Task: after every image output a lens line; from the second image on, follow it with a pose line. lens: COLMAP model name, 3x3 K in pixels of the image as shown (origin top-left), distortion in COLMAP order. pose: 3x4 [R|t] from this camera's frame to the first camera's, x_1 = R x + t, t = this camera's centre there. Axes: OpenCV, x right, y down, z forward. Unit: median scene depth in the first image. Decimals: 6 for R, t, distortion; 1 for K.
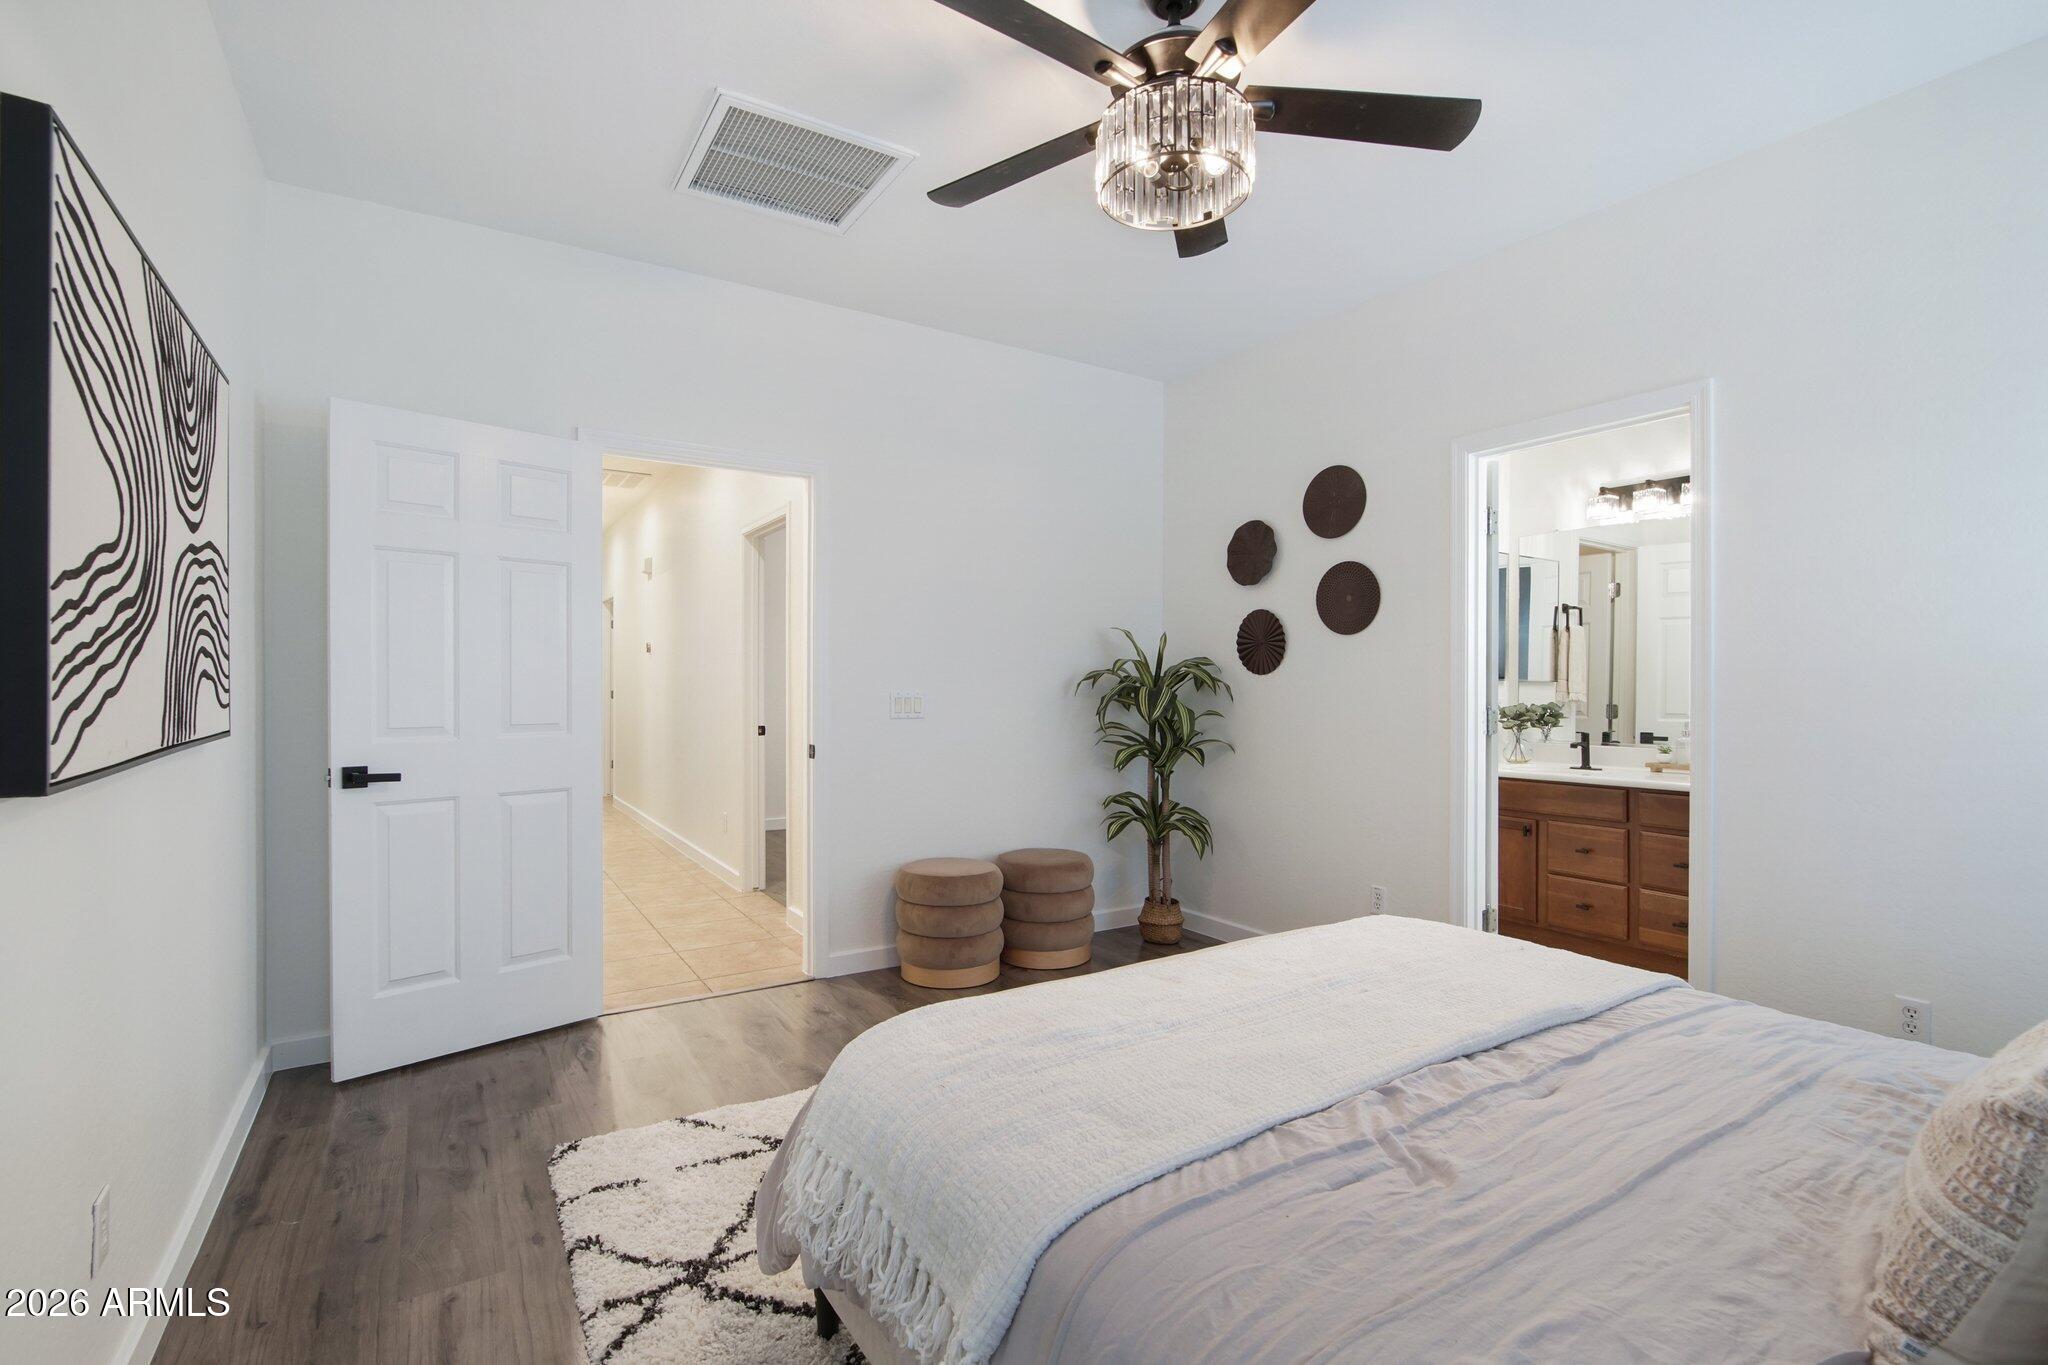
lens RADIAL K [[926.3, 0, 1016.4], [0, 926.3, 688.6], [0, 0, 1]] dist [-0.034621, 0.001325]
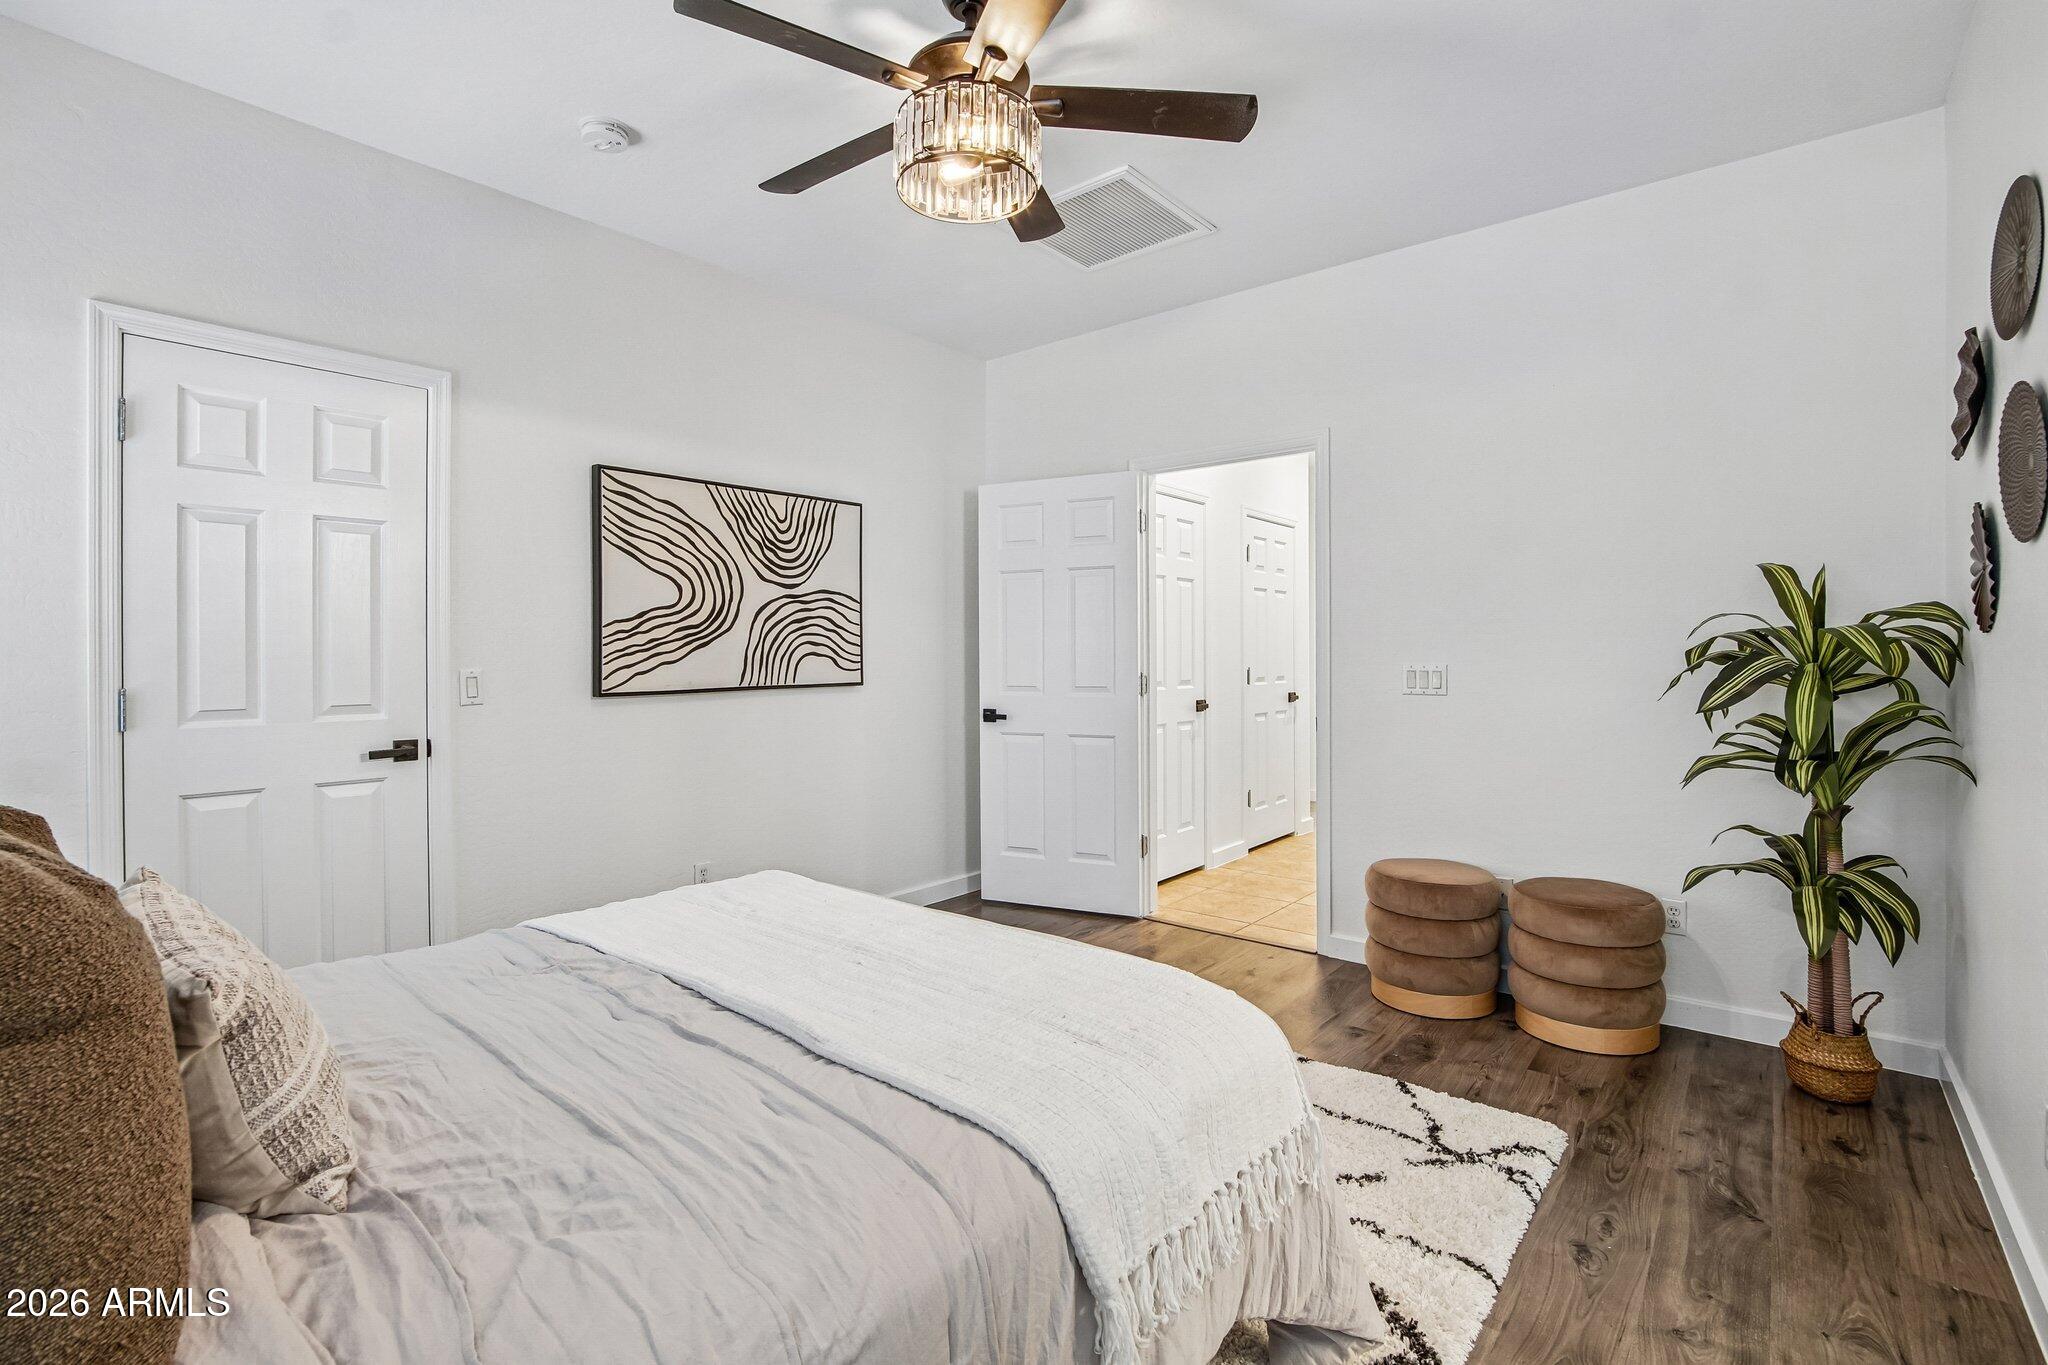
lens RADIAL K [[926.3, 0, 1016.4], [0, 926.3, 688.6], [0, 0, 1]] dist [-0.034621, 0.001325]
pose [[0.315641, 0.031338, -0.948361, 0.849753], [-0.002845, 0.999481, 0.032080, -0.004699], [0.948874, -0.007427, 0.315566, 0.517843]]
